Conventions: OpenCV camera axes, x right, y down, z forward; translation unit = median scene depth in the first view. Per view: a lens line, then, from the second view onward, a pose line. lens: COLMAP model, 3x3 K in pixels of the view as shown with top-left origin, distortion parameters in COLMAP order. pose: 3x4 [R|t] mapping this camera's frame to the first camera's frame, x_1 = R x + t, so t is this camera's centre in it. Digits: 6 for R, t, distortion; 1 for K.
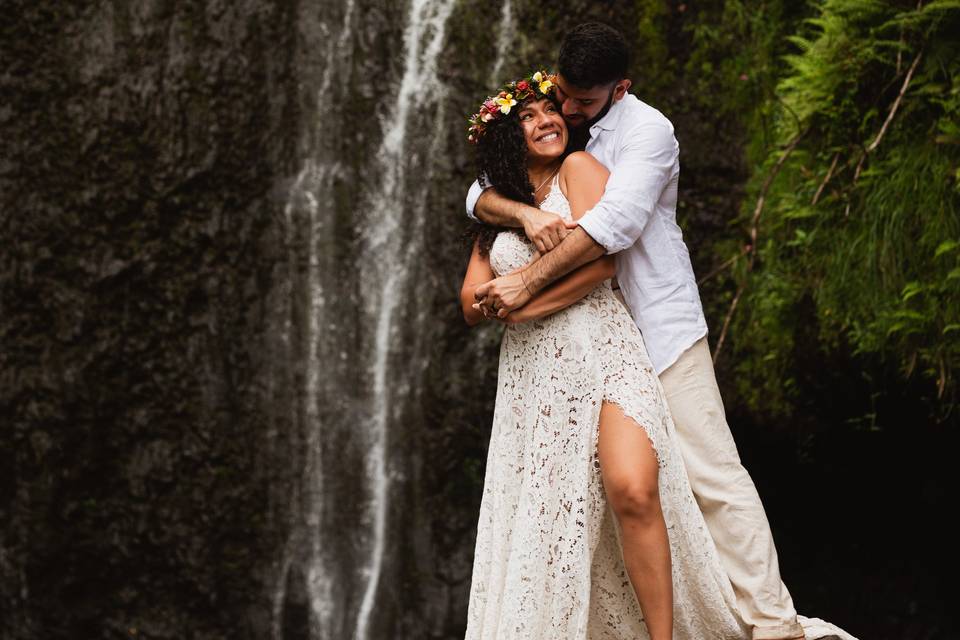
lens RADIAL K [[2261.7, 0, 479.2], [0, 2261.7, 320.9], [0, 0, 1]] dist [-0.053780, 0.000000]
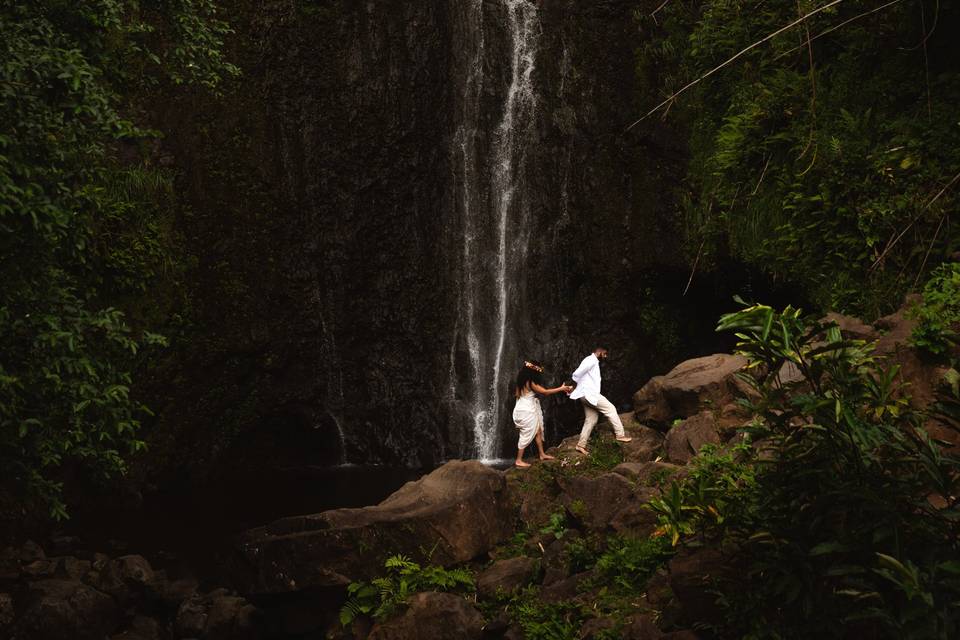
lens RADIAL K [[2261.7, 0, 480.5], [0, 2261.7, 319.8], [0, 0, 1]] dist [-0.053780, 0.000000]
pose [[0.997226, 0.020242, 0.071622, -0.202430], [-0.027737, 0.994059, 0.105250, -0.115266], [-0.069066, -0.106945, 0.991863, -0.992786]]
